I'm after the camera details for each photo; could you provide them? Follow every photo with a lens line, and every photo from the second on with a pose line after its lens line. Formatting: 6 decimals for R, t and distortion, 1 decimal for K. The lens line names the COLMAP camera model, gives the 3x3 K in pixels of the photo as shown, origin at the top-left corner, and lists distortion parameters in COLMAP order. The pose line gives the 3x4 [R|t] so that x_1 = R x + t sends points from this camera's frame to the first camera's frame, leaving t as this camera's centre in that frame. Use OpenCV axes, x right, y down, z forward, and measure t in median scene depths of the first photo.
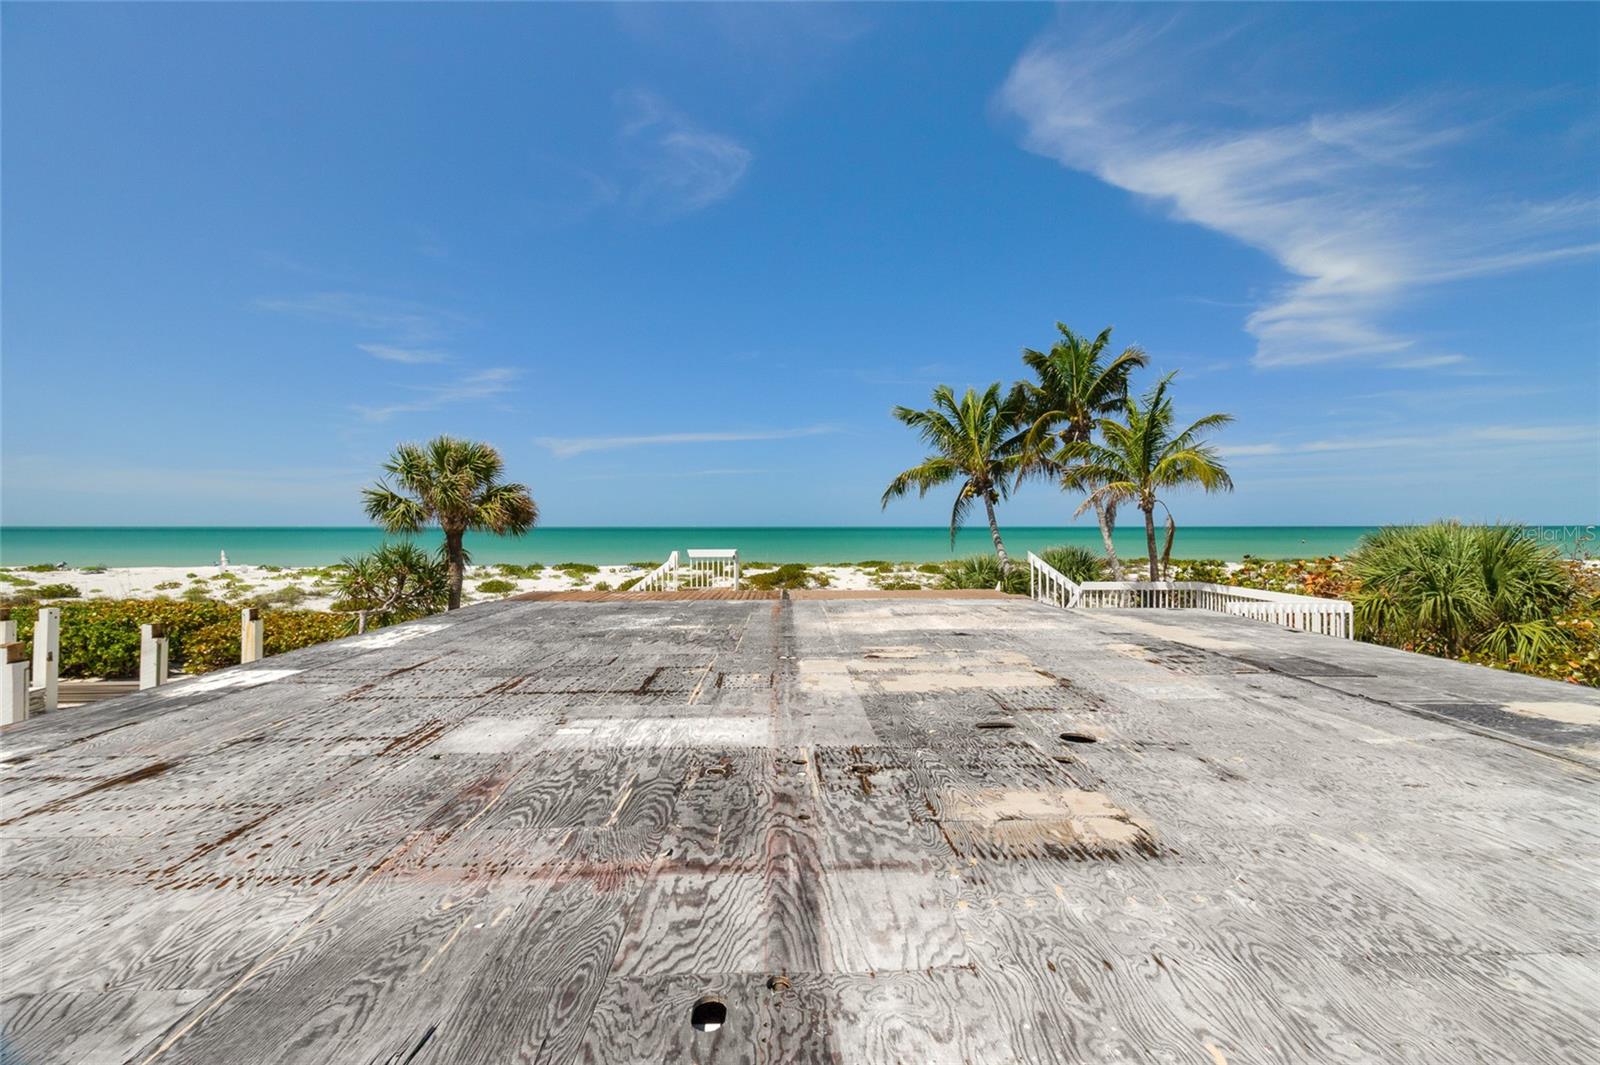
lens RADIAL K [[724.3, 0, 808.0], [0, 724.3, 527.6], [0, 0, 1]] dist [0.003141, -0.000030]
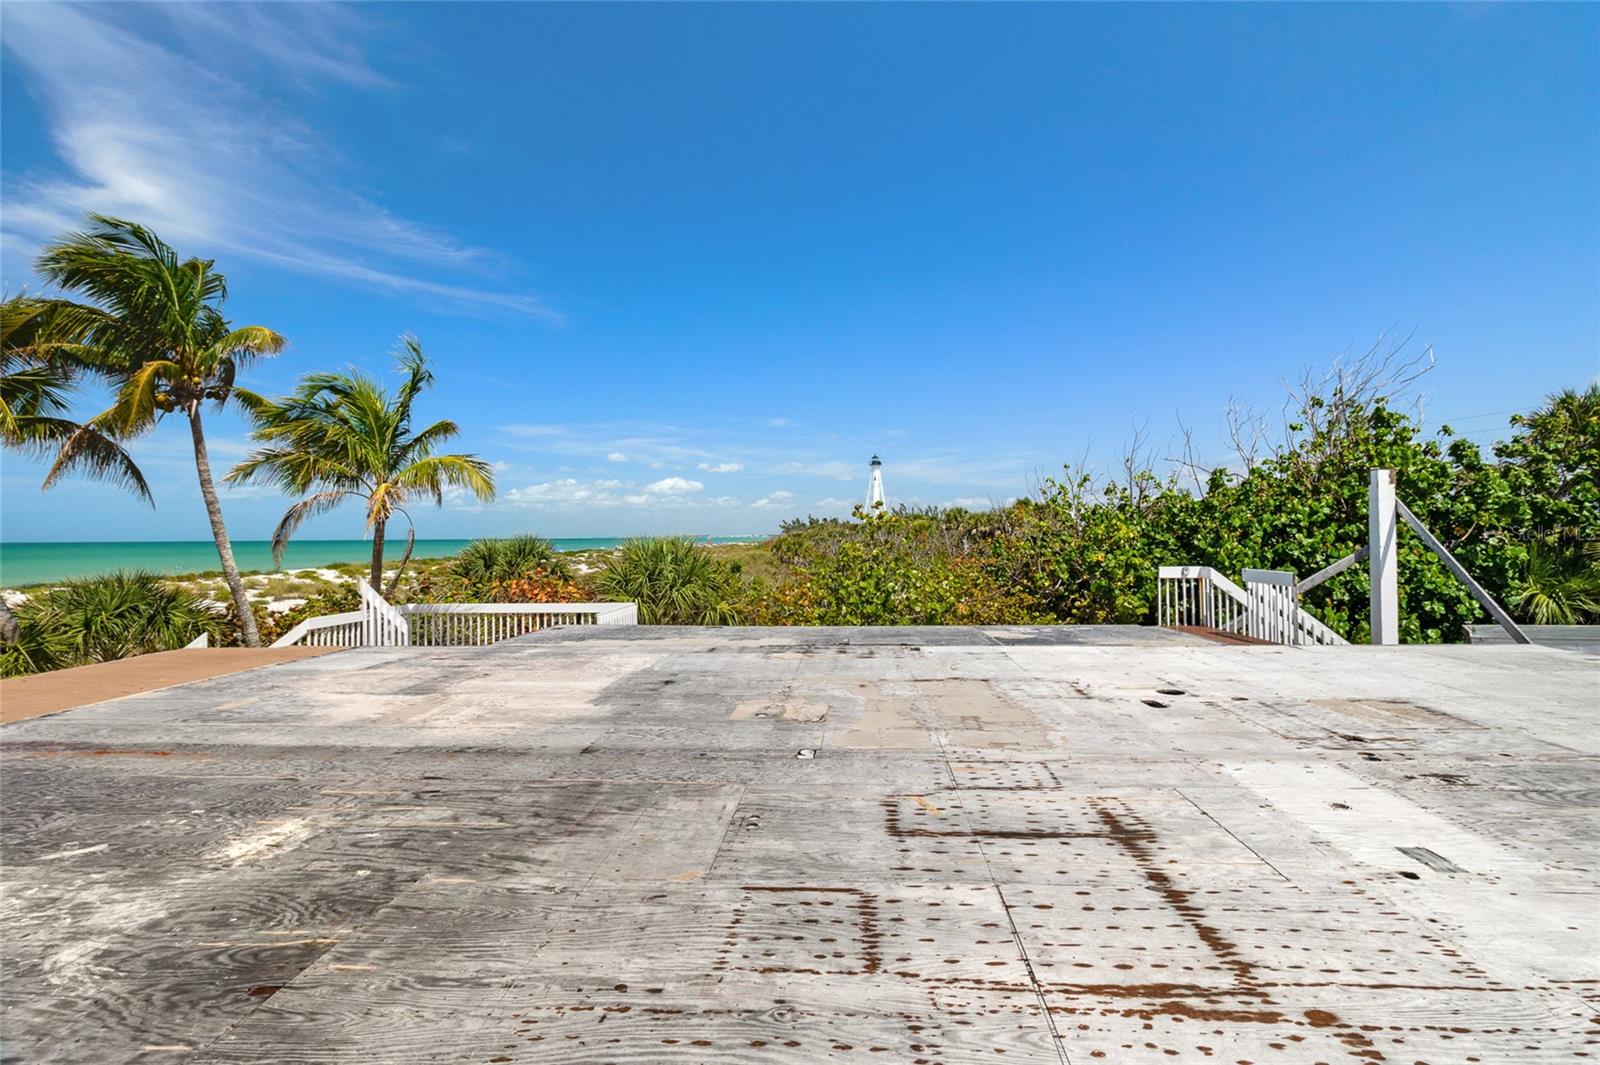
lens RADIAL K [[739.5, 0, 816.0], [0, 739.5, 540.2], [0, 0, 1]] dist [0.005009, 0.000589]
pose [[0.087806, -0.004710, 0.996126, -1.276460], [0.009575, 0.999947, 0.003884, -0.000419], [-0.996092, 0.009197, 0.087846, 1.870811]]
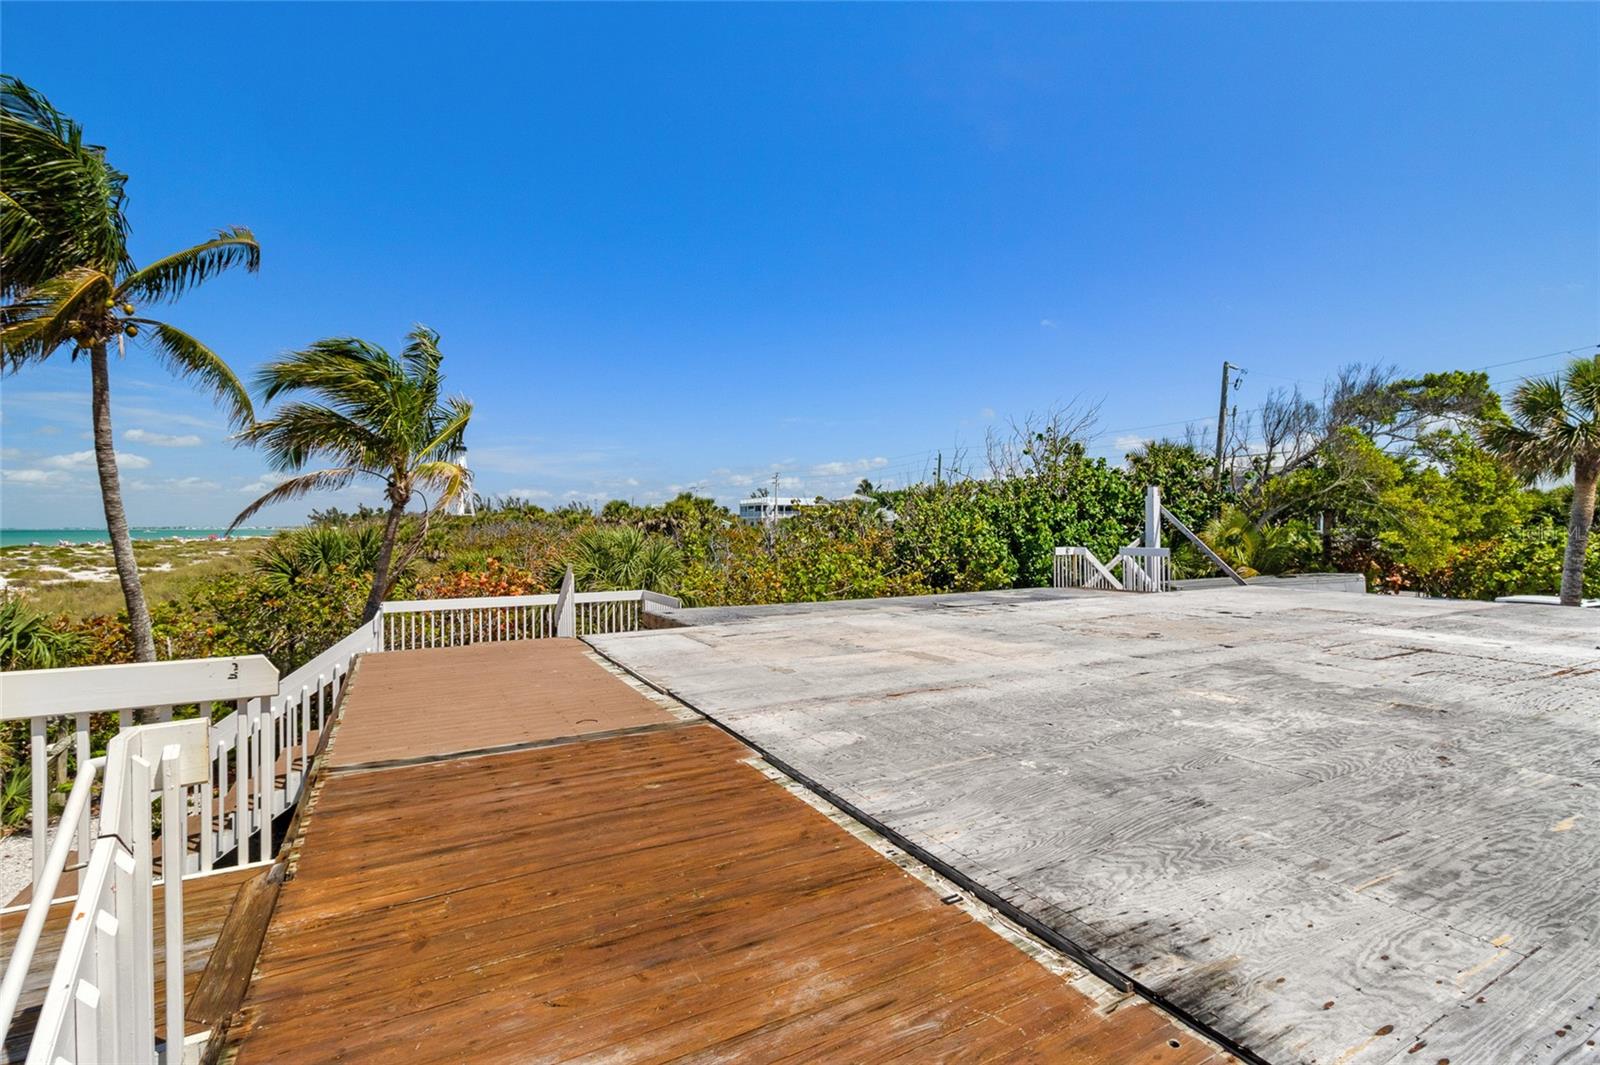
lens RADIAL K [[731.1, 0, 828.1], [0, 731.1, 529.4], [0, 0, 1]] dist [0.003077, 0.000053]
pose [[-0.461811, 0.000125, 0.886978, -1.416110], [0.006340, 0.999975, 0.003161, 0.000842], [-0.886956, 0.007083, -0.461801, 3.995602]]
